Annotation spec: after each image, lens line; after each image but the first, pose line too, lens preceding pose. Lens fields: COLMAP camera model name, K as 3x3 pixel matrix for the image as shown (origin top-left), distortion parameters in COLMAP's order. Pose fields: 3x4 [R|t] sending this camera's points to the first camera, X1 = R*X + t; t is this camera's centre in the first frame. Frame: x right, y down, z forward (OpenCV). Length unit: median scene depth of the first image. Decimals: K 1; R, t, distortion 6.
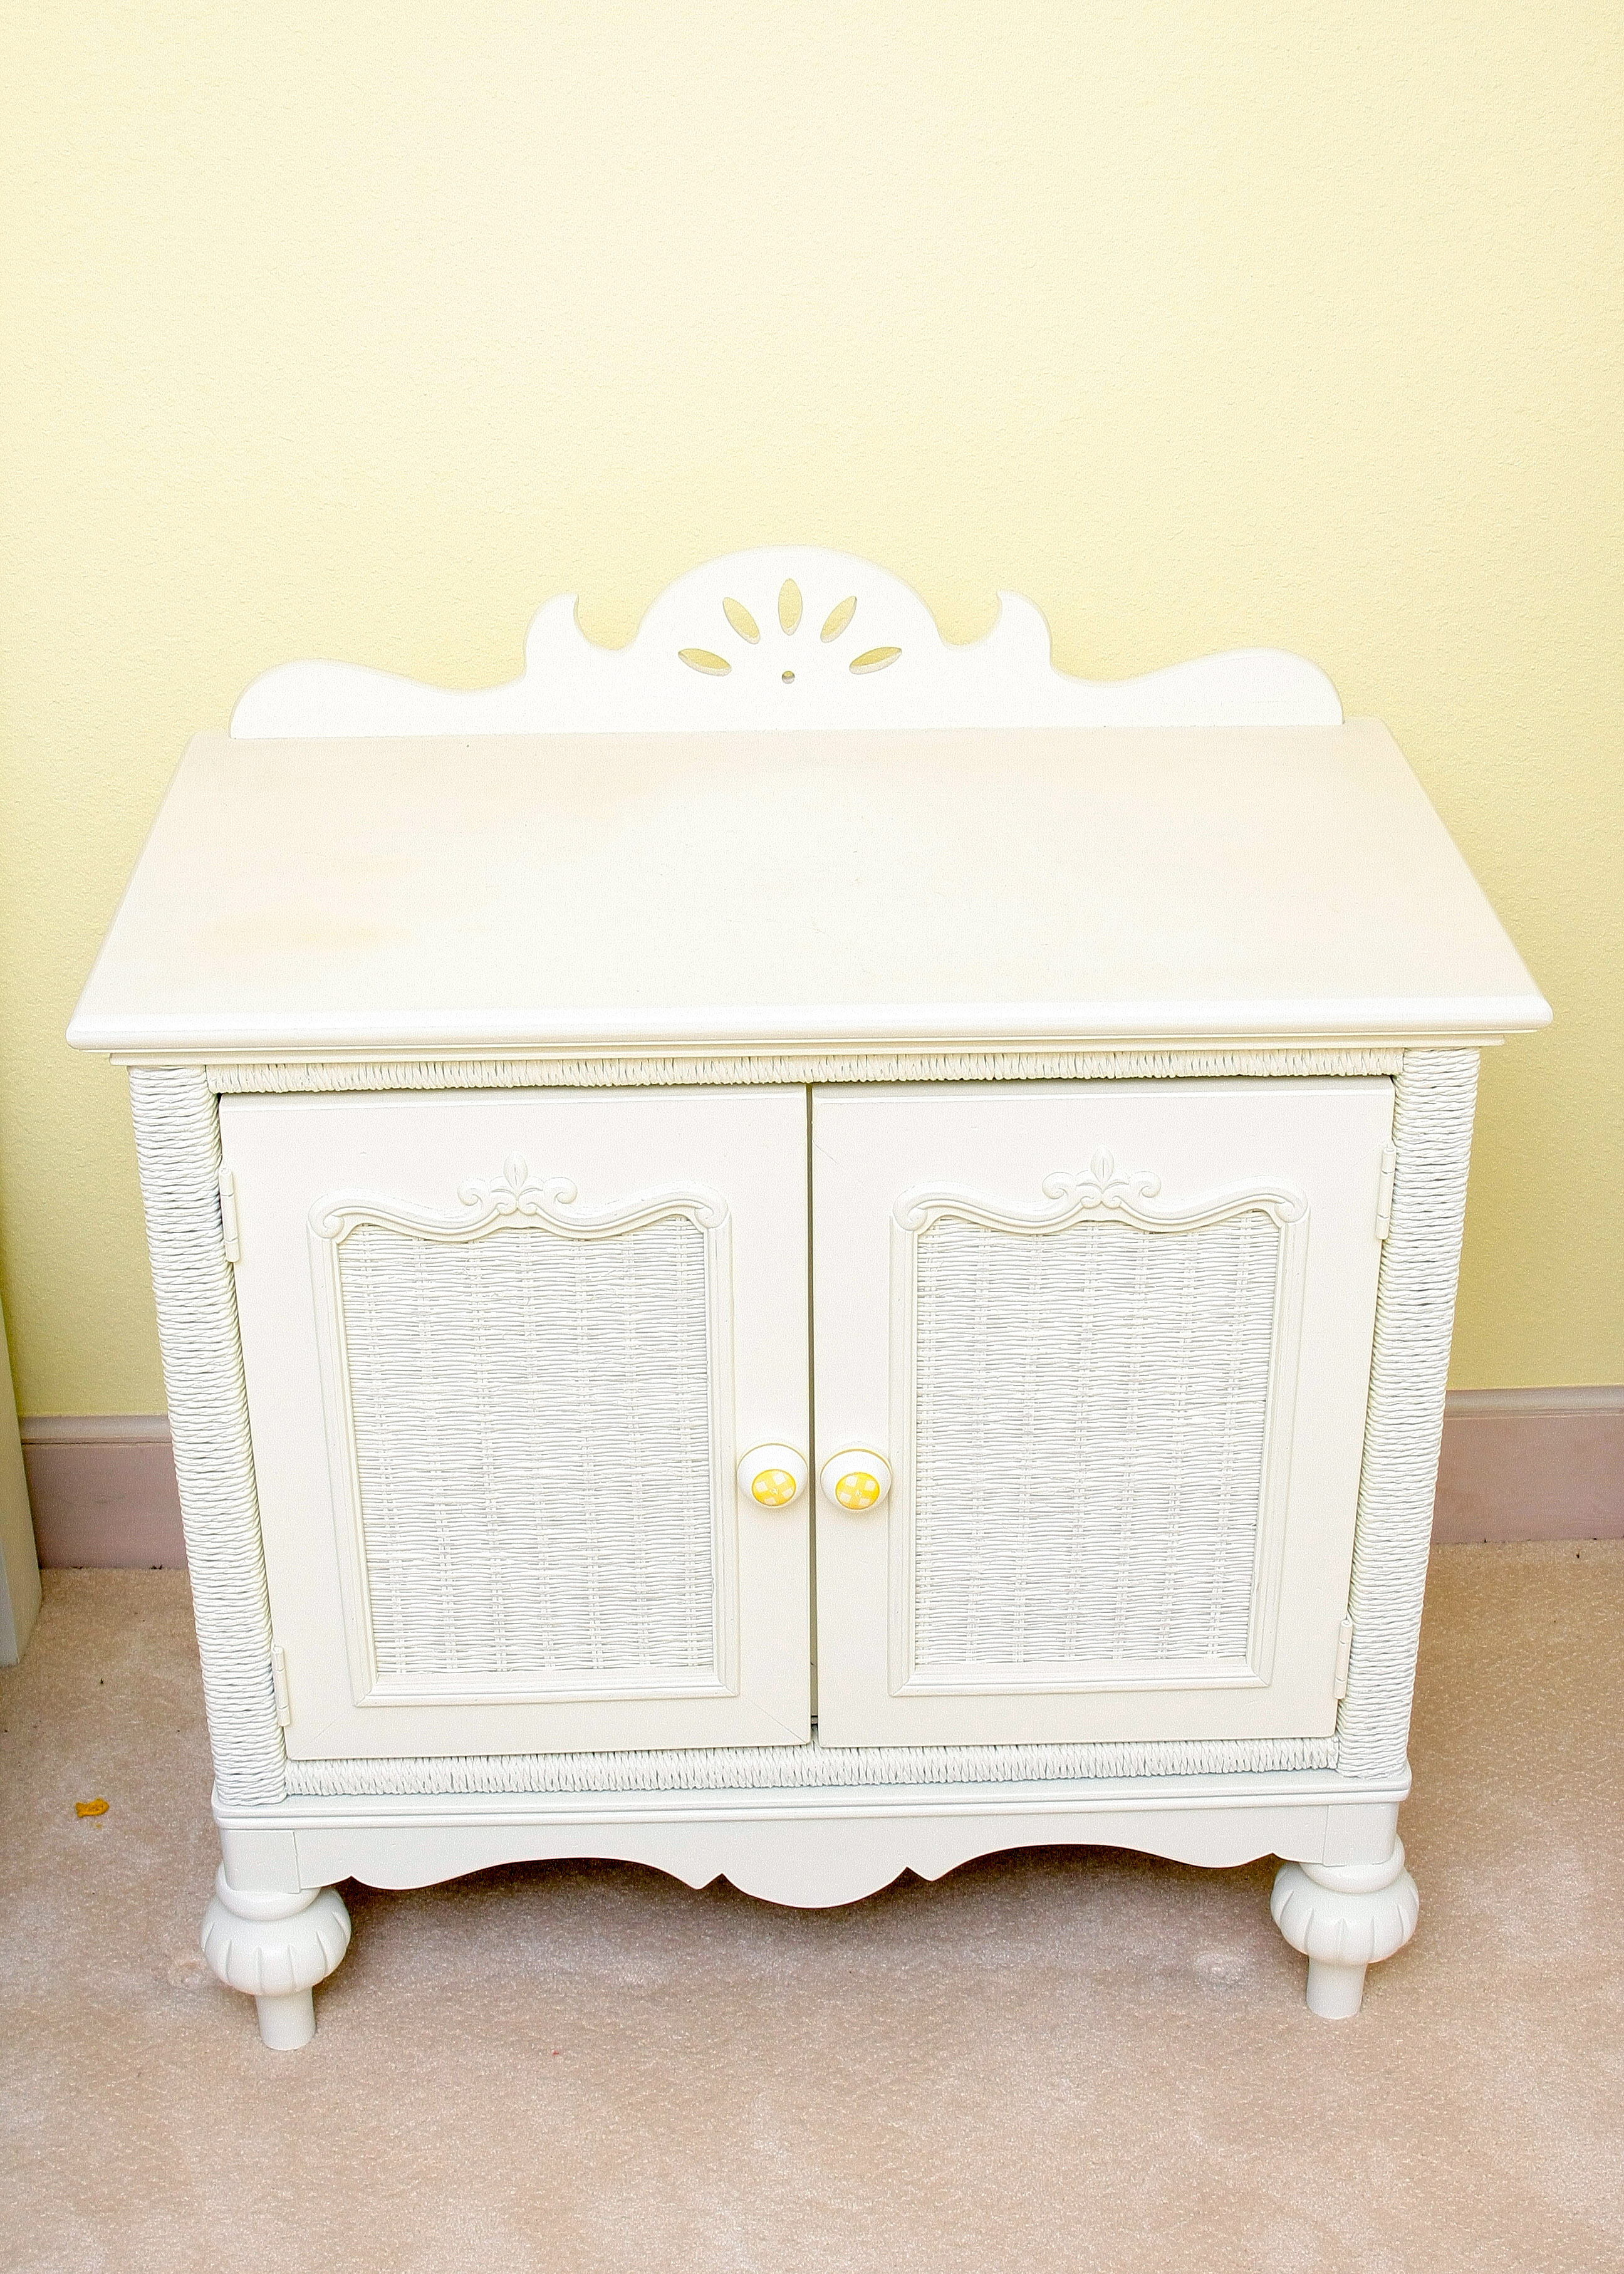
lens RADIAL K [[3138.4, 0, 818.0], [0, 3138.4, 1196.5], [0, 0, 1]] dist [-0.159010, 0.126631]
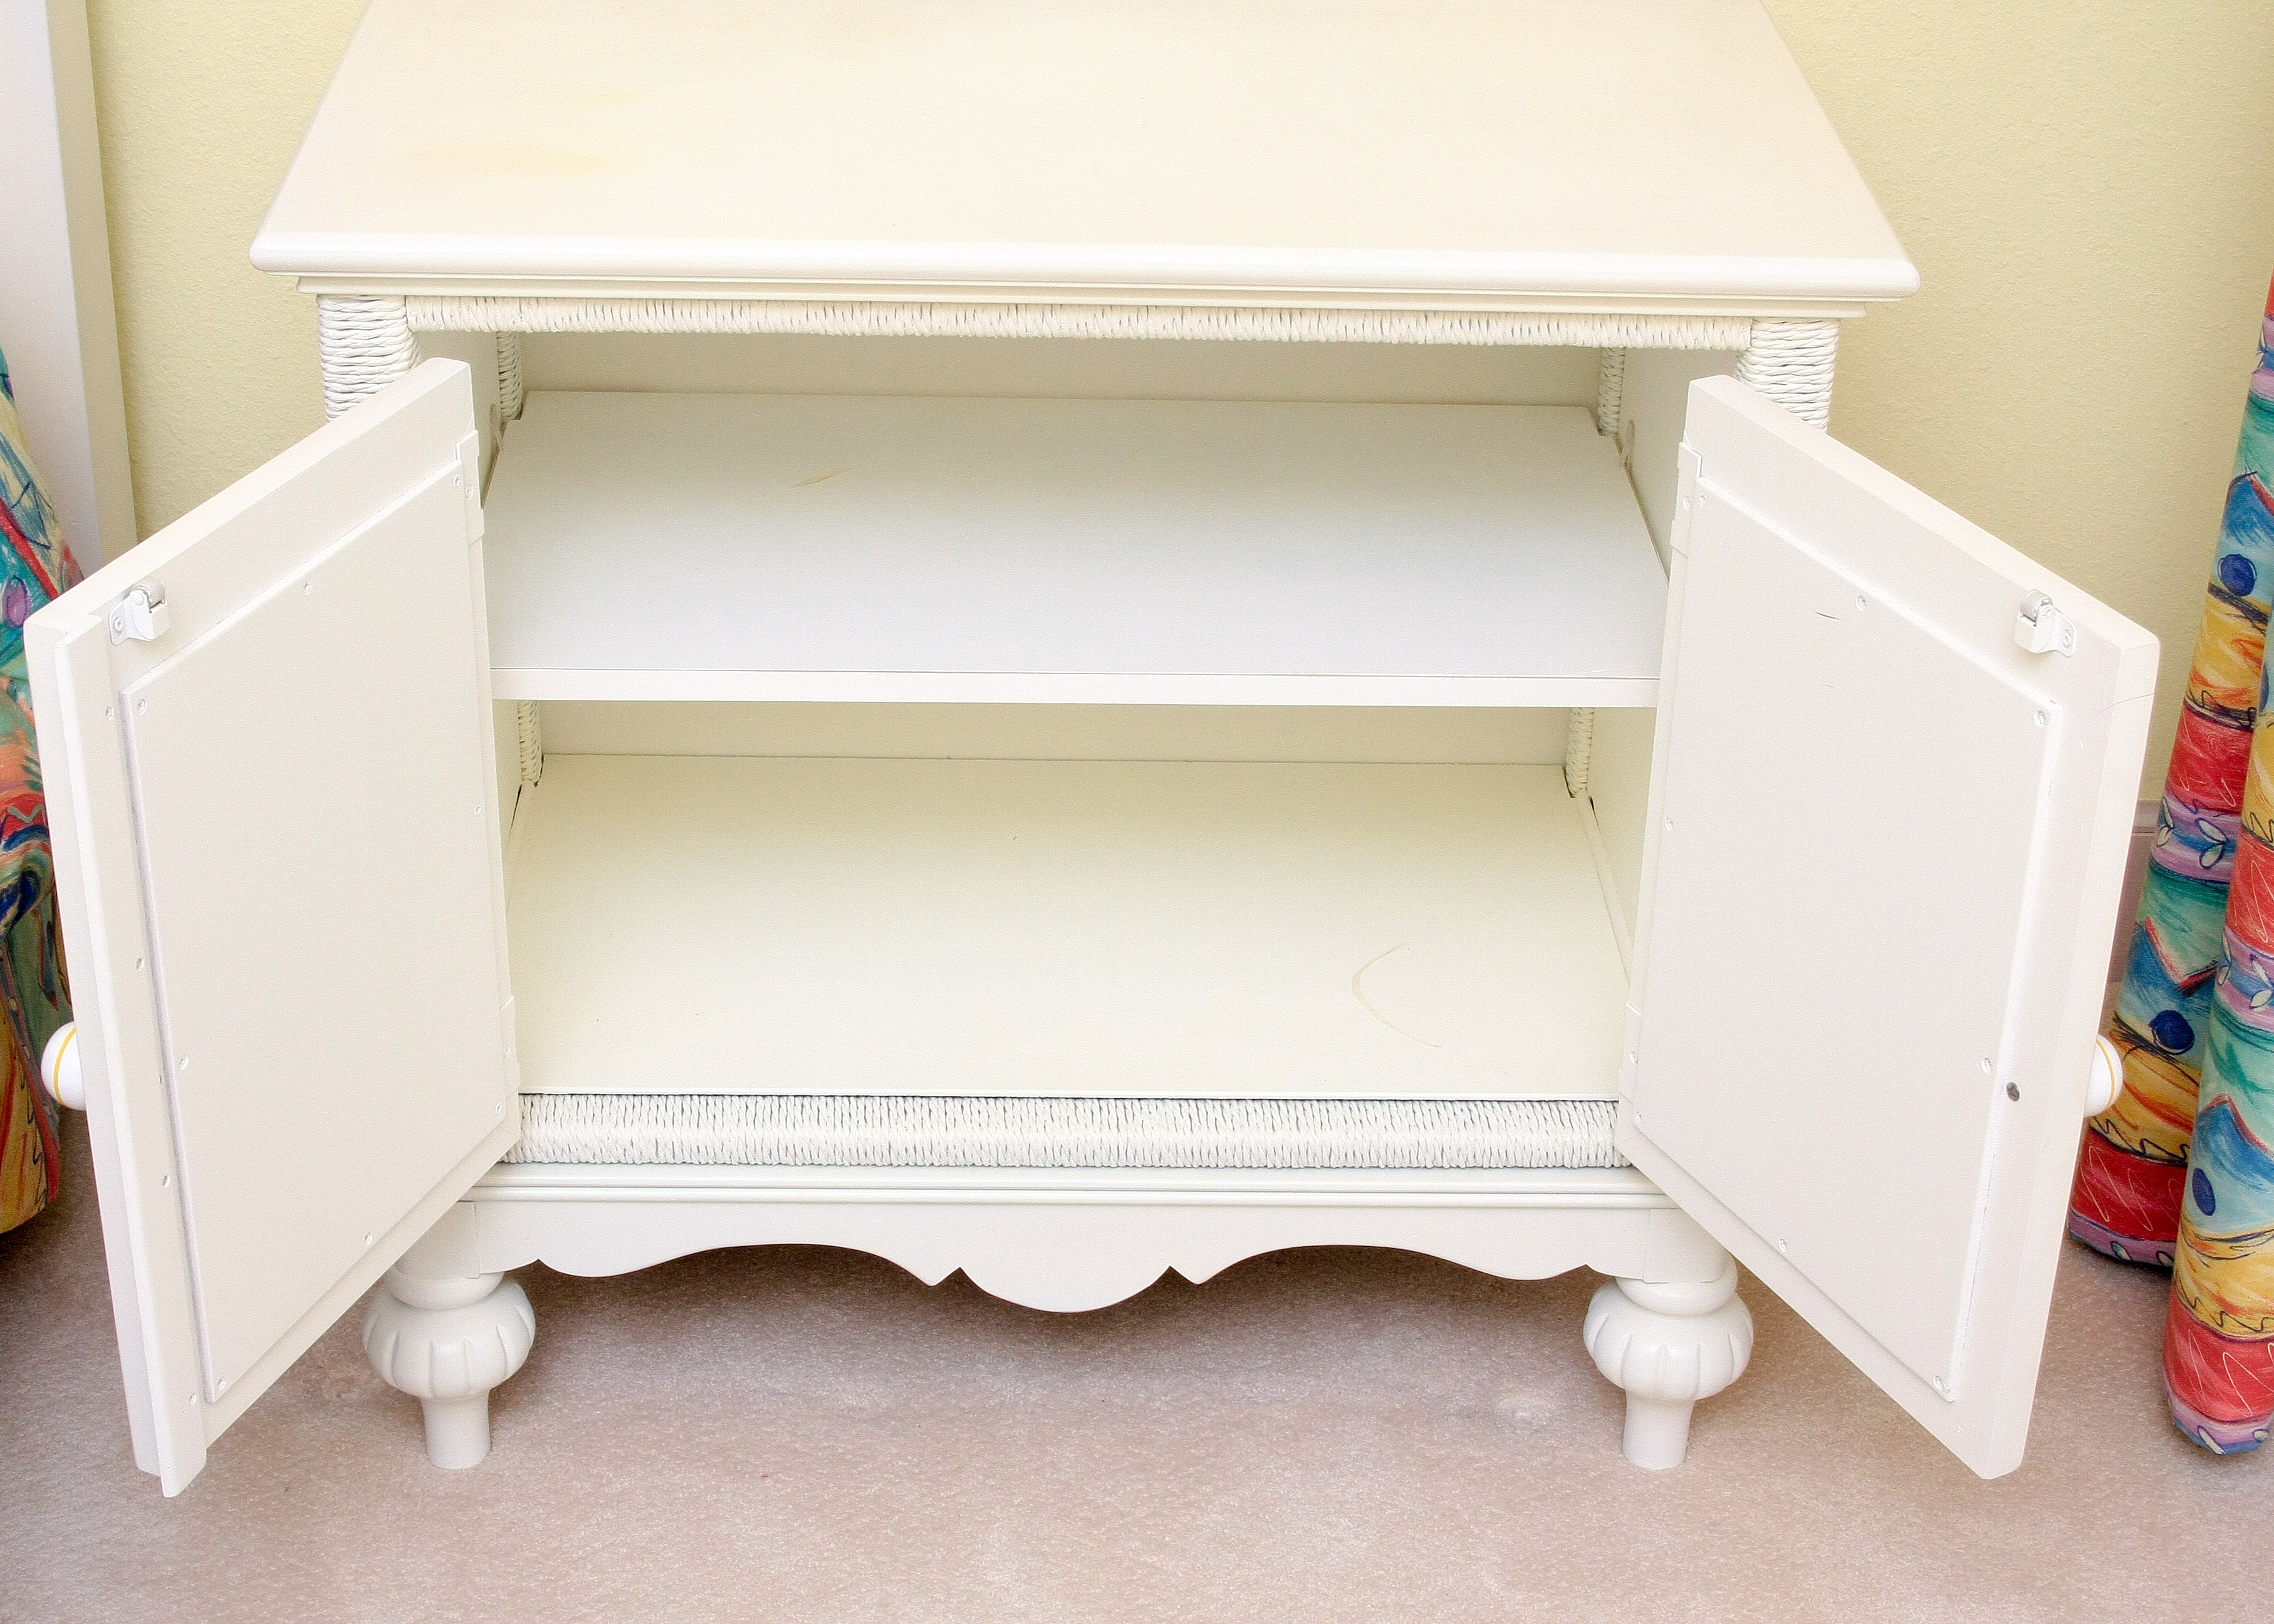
lens RADIAL K [[3813.0, 0, 1109.1], [0, 3813.0, 821.3], [0, 0, 1]] dist [-0.085059, 0.095827]
pose [[0.999611, 0.027683, 0.003445, 0.004258], [-0.027741, 0.999446, 0.018407, 0.072432], [-0.002934, -0.018495, 0.999825, -0.076900]]
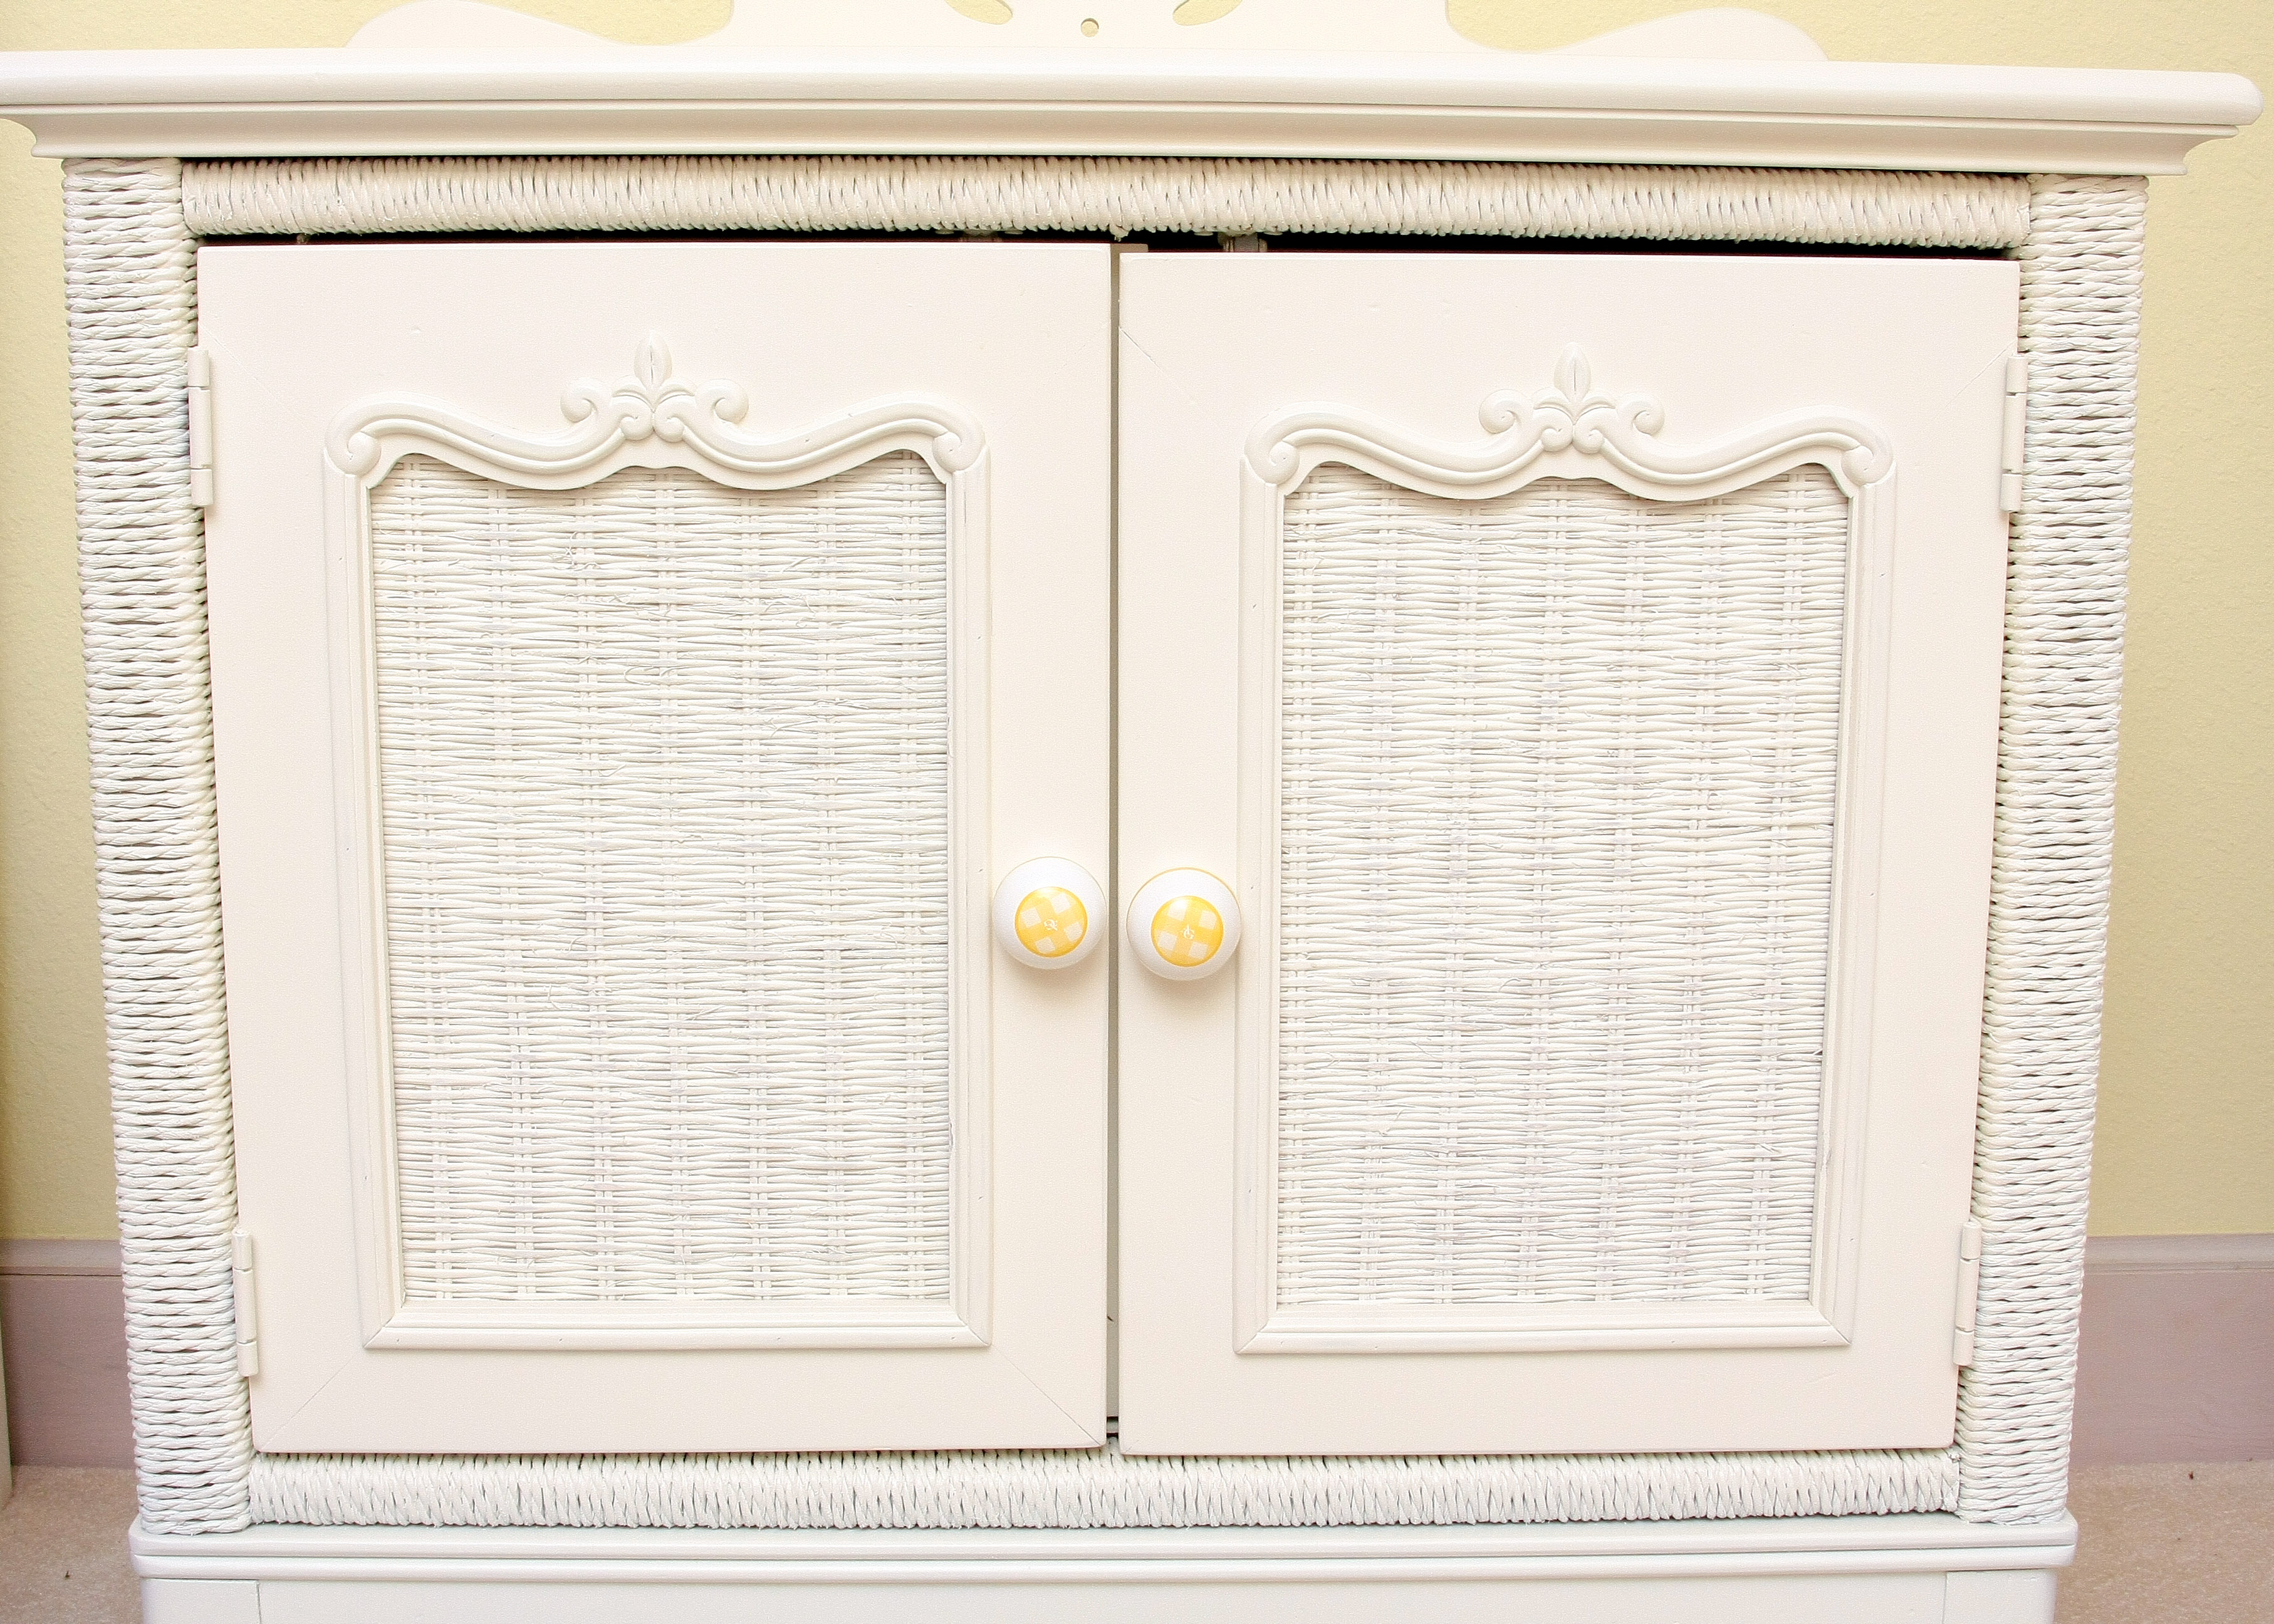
lens RADIAL K [[3138.4, 0, 1137.0], [0, 3138.4, 812.0], [0, 0, 1]] dist [-0.159010, 0.126631]
pose [[0.999957, 0.009024, 0.002278, 0.001102], [-0.007927, 0.954016, -0.299652, 0.242259], [-0.004877, 0.299621, 0.954046, 0.382869]]
